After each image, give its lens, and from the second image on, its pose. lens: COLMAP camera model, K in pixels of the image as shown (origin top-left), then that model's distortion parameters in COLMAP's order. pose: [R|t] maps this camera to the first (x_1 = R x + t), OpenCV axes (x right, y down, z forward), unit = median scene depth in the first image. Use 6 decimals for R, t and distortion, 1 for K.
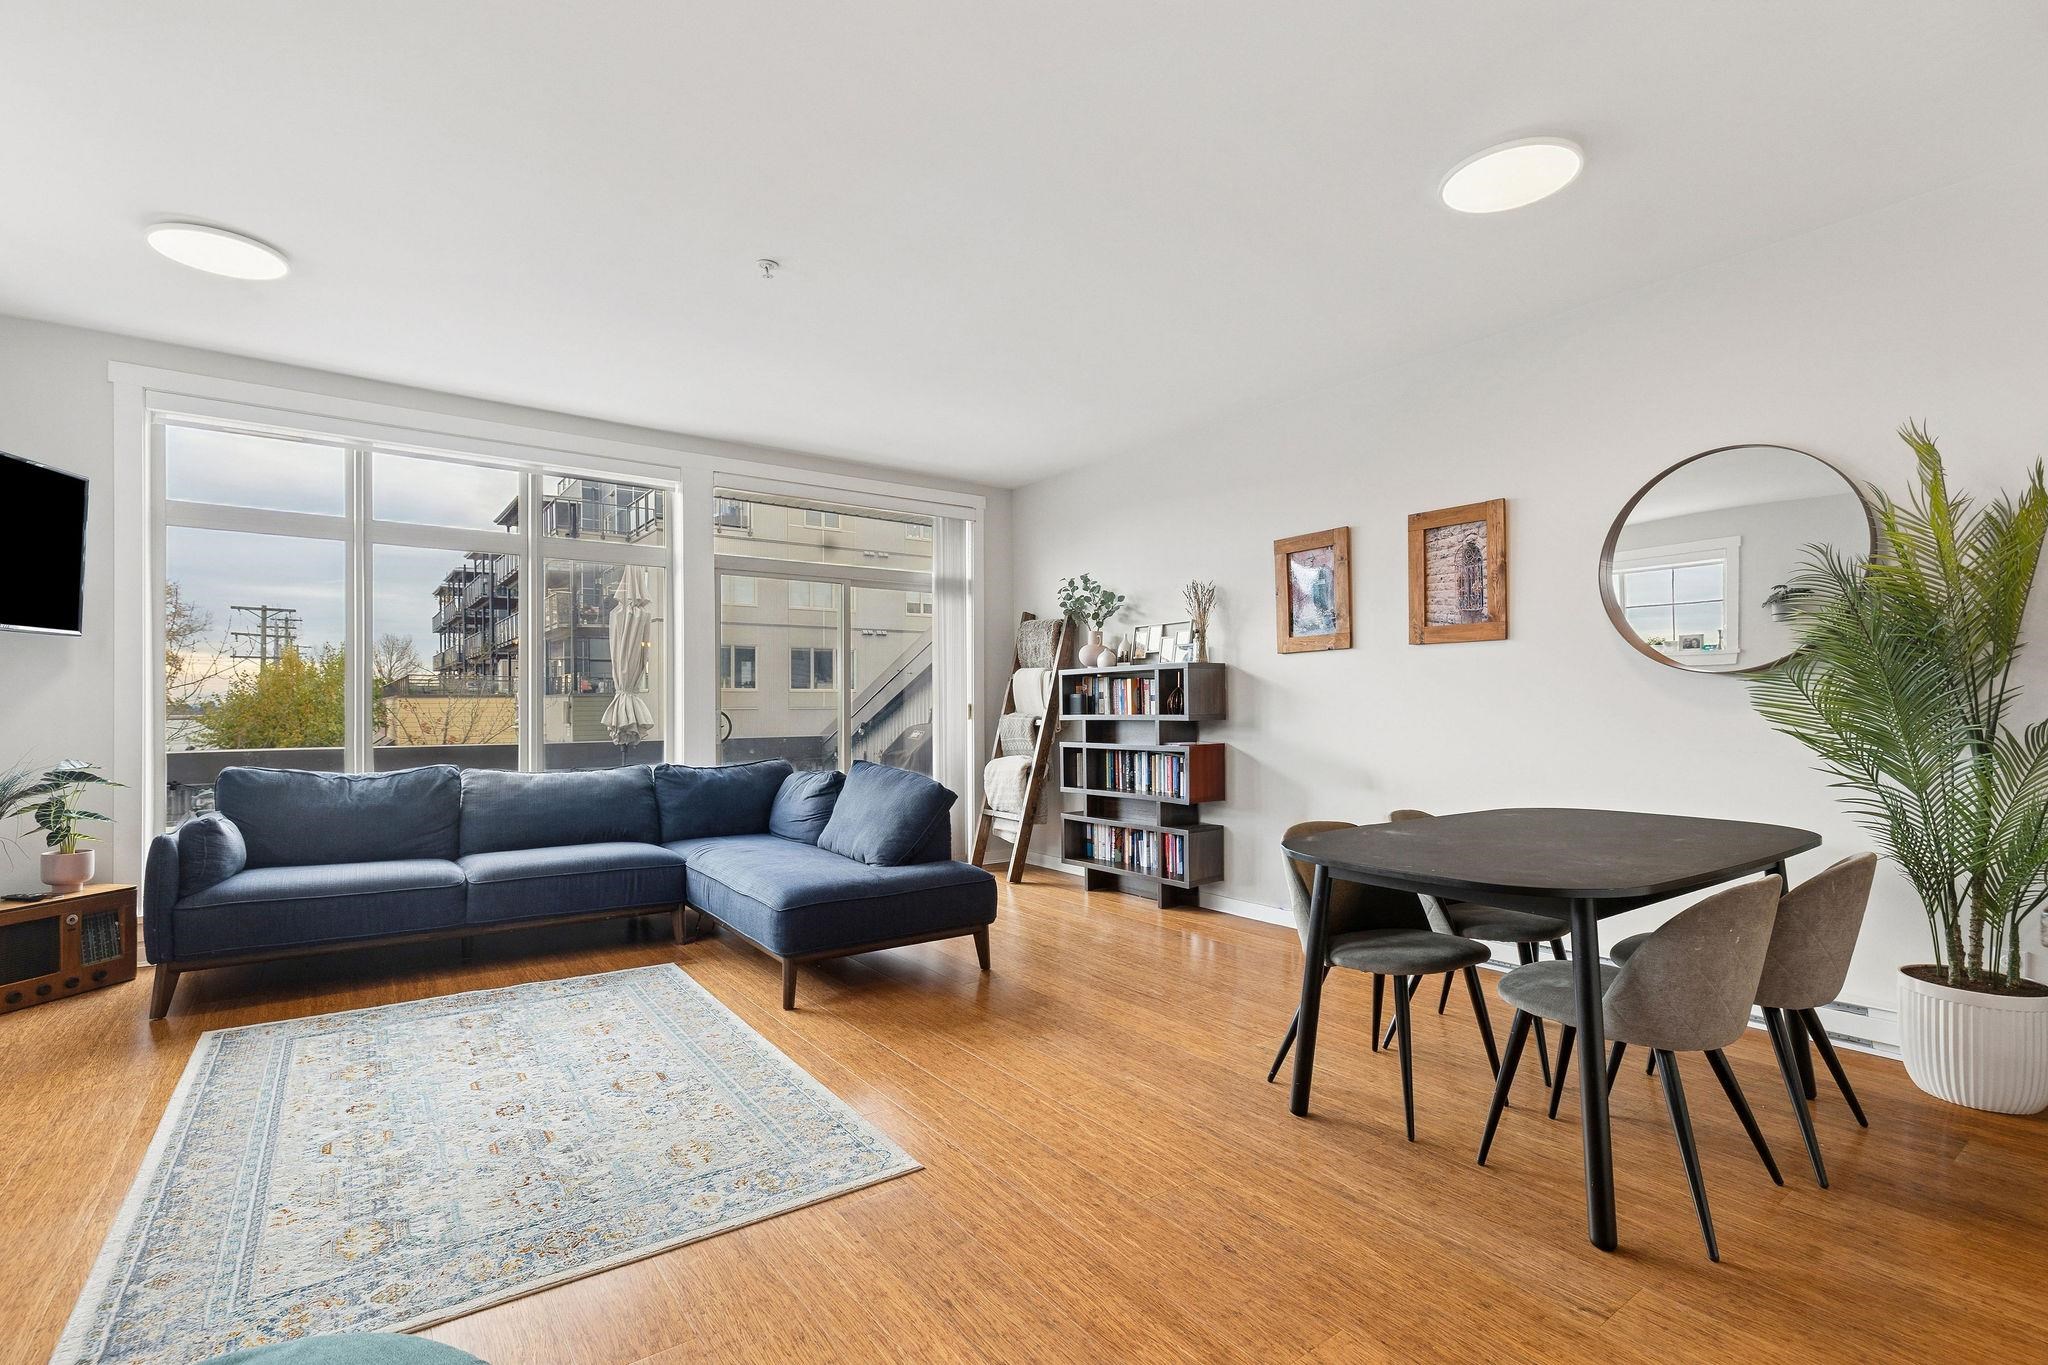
lens RADIAL K [[938.0, 0, 1033.7], [0, 938.0, 702.9], [0, 0, 1]] dist [0.009295, -0.000588]
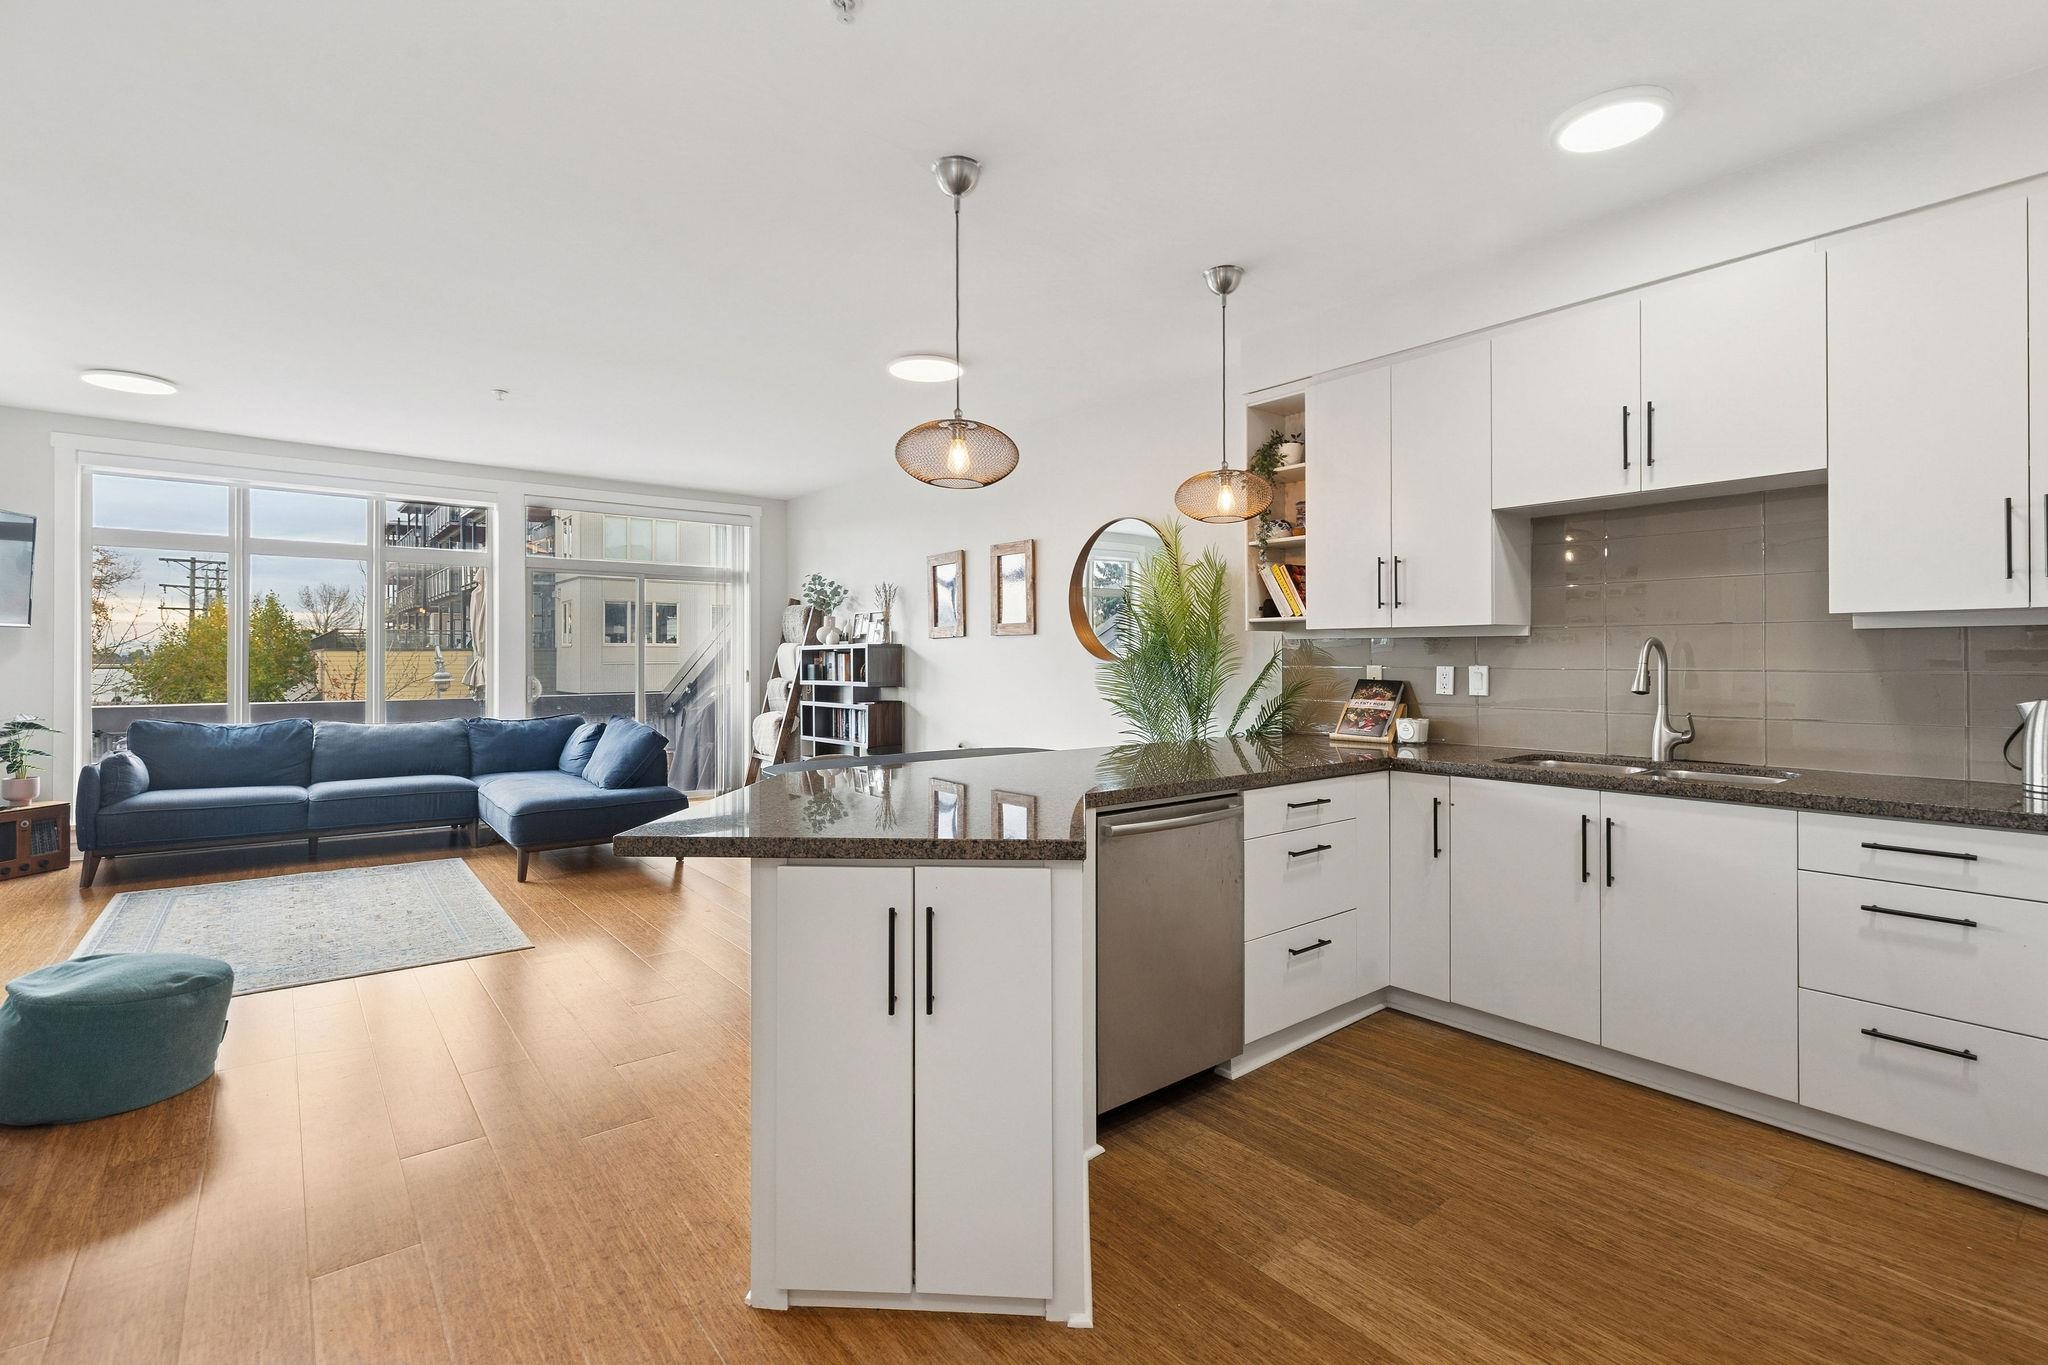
lens RADIAL K [[936.8, 0, 1023.0], [0, 936.8, 656.2], [0, 0, 1]] dist [0.006010, -0.000092]
pose [[0.999322, 0.004597, 0.036525, 0.365338], [-0.004626, 0.999989, 0.000700, -0.029264], [-0.036521, -0.000868, 0.999333, -0.397493]]
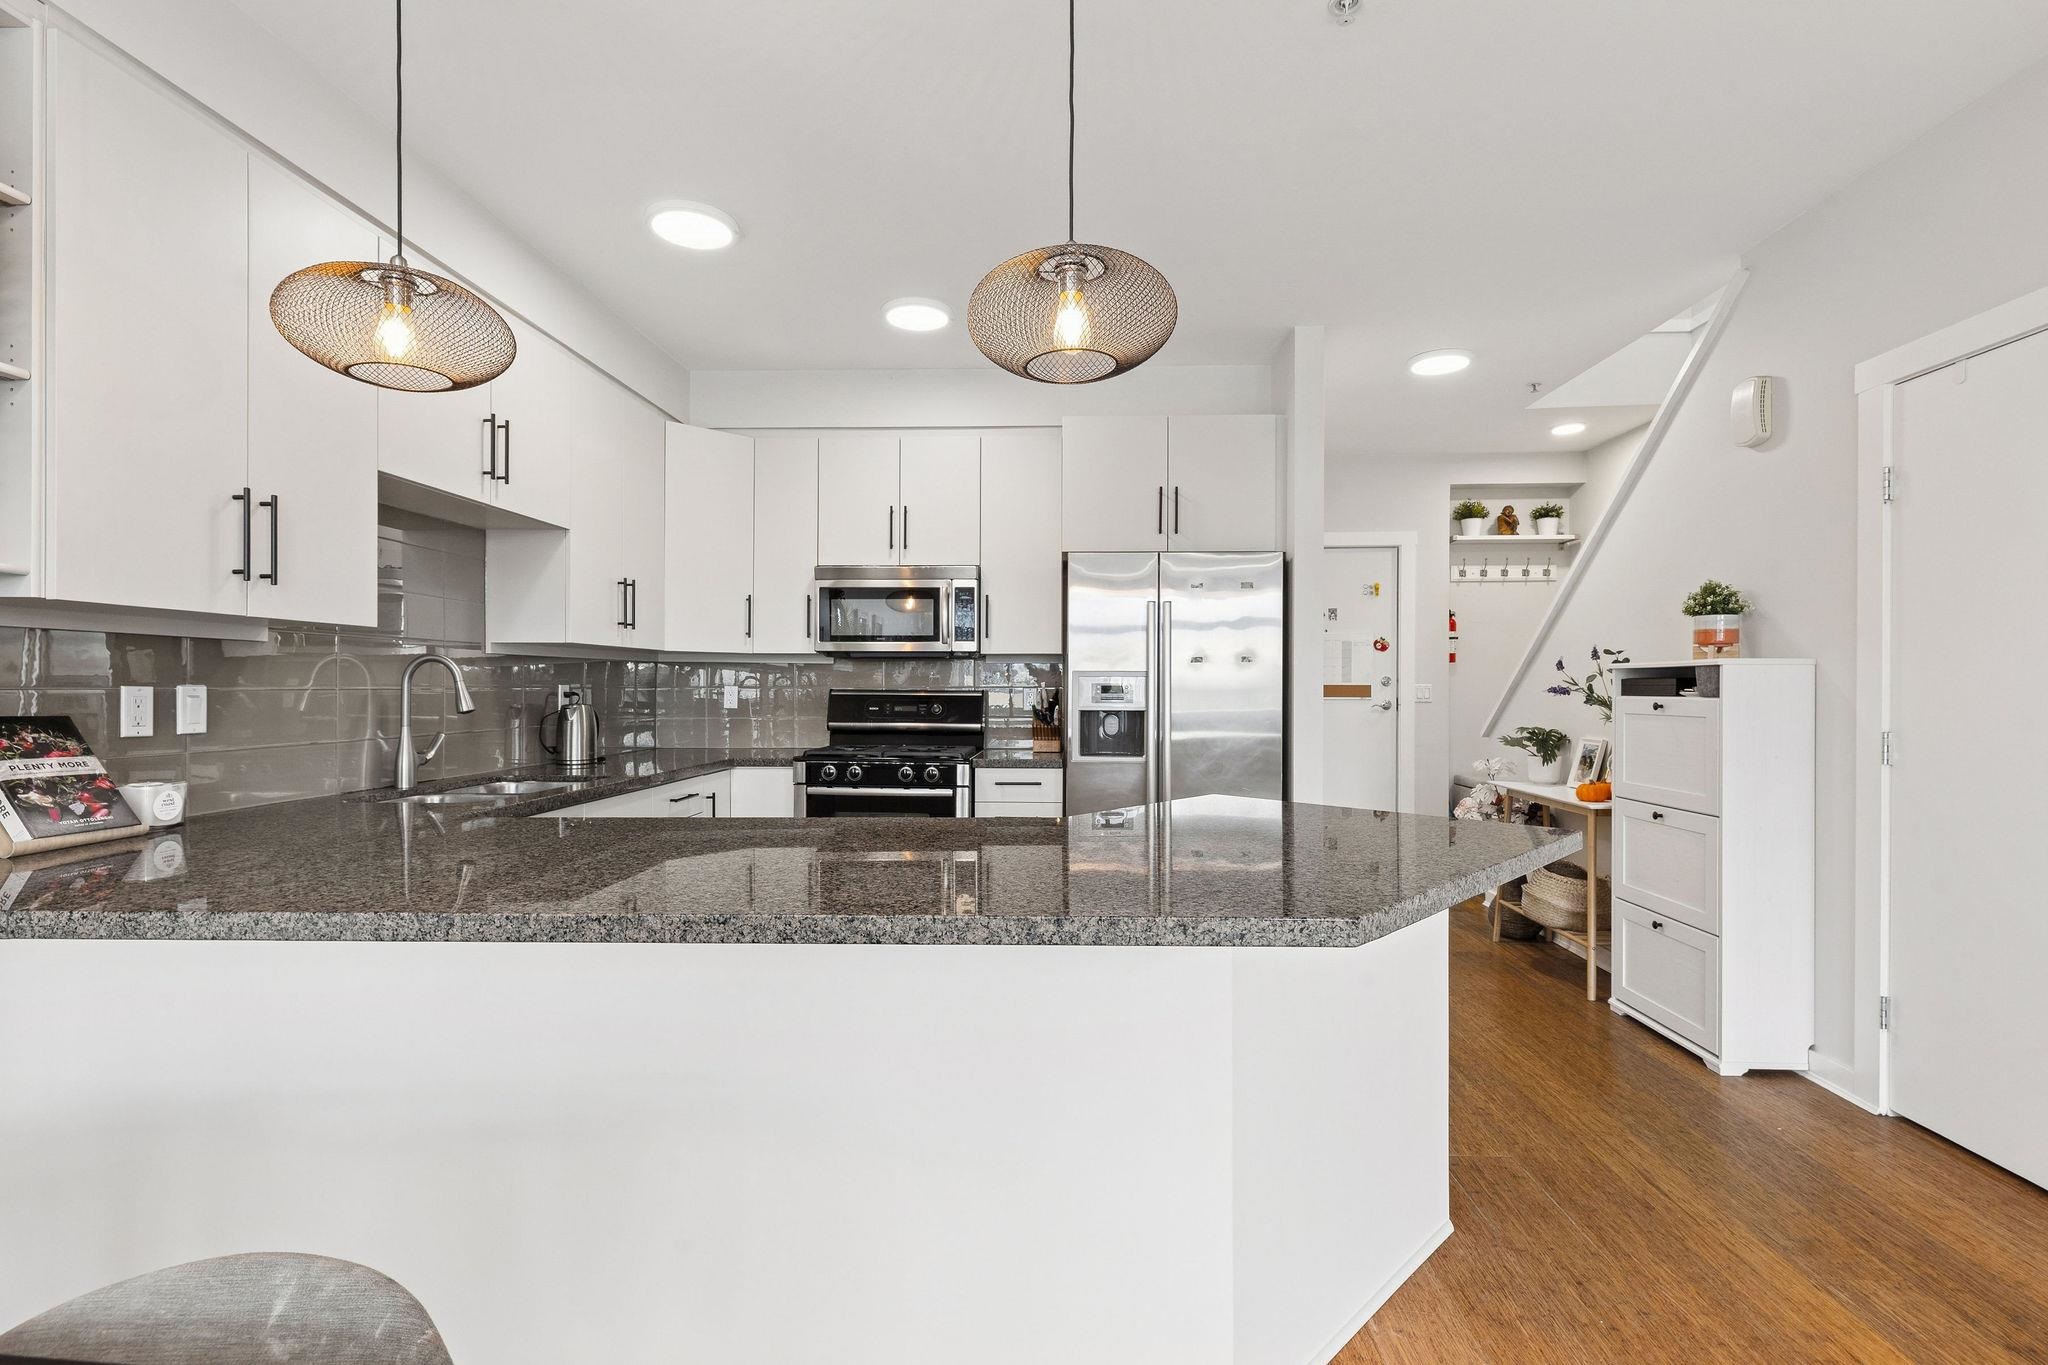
lens RADIAL K [[930.3, 0, 1033.0], [0, 930.3, 689.4], [0, 0, 1]] dist [0.007016, -0.001013]
pose [[-0.774035, 0.004912, 0.633124, 0.135059], [0.004136, 0.999988, -0.002701, -0.017093], [-0.633129, 0.000528, -0.774046, 0.478690]]
